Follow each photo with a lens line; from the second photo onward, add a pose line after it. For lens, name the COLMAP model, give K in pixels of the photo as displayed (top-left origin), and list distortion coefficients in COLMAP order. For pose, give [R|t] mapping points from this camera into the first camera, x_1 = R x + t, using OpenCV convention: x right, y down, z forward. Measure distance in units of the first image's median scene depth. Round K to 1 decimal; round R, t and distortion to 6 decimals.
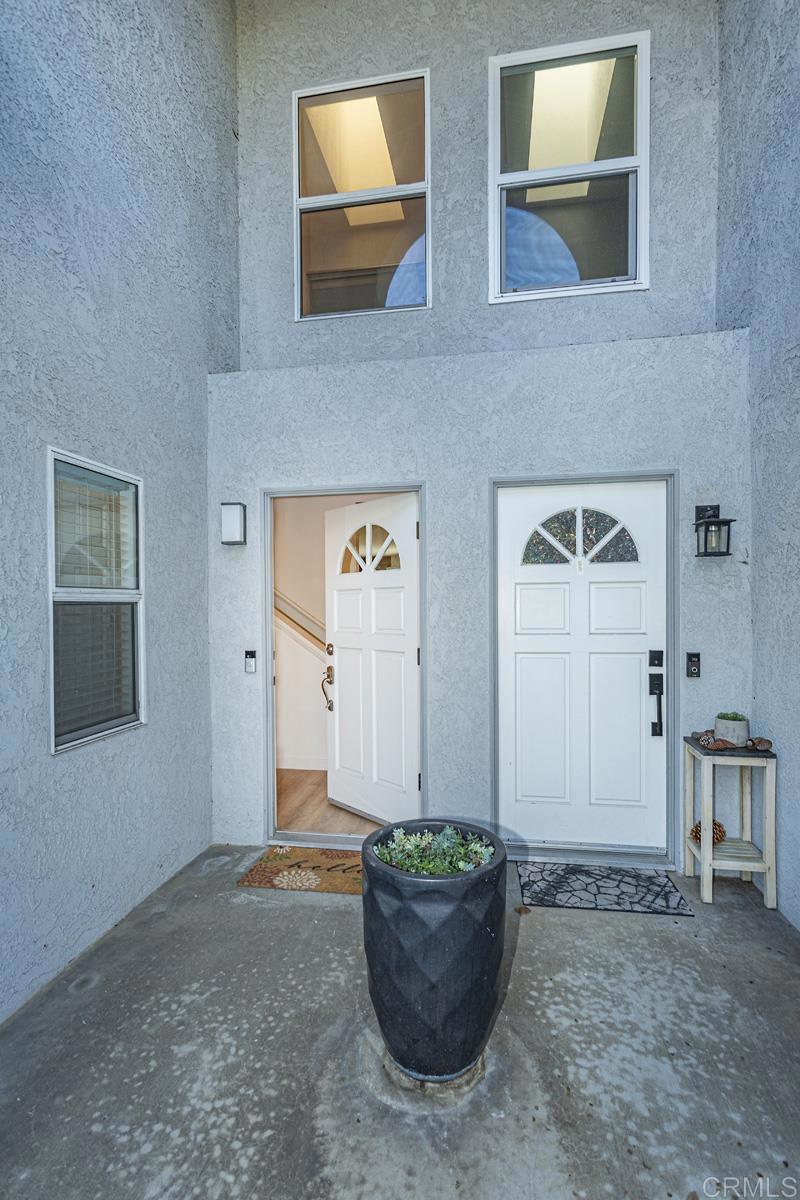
lens RADIAL K [[583.9, 0, 376.5], [0, 583.9, 598.4], [0, 0, 1]] dist [0.003547, 0.000879]
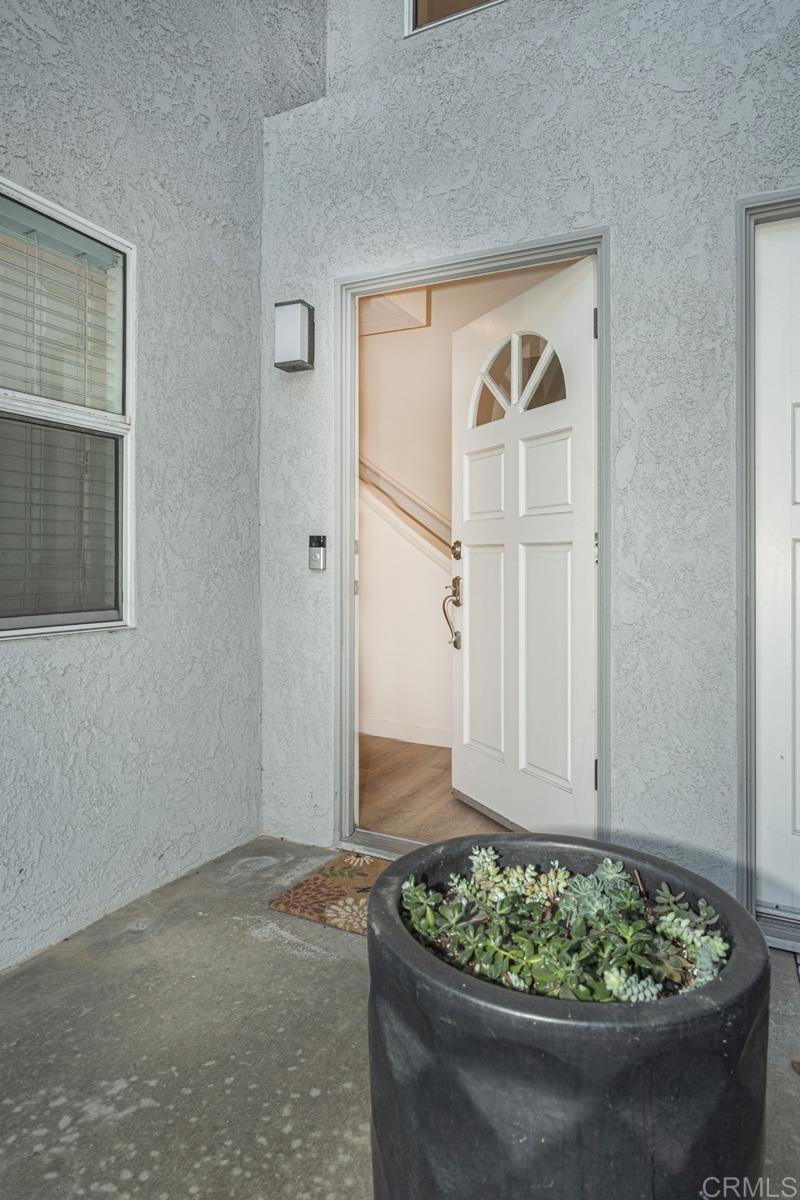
lens RADIAL K [[719.4, 0, 349.5], [0, 719.4, 530.2], [0, 0, 1]] dist [-0.007097, 0.003003]
pose [[0.950062, 0.009126, -0.311928, 0.065681], [-0.017889, 0.999521, -0.025241, 0.110028], [0.311548, 0.029560, 0.949770, 0.288690]]
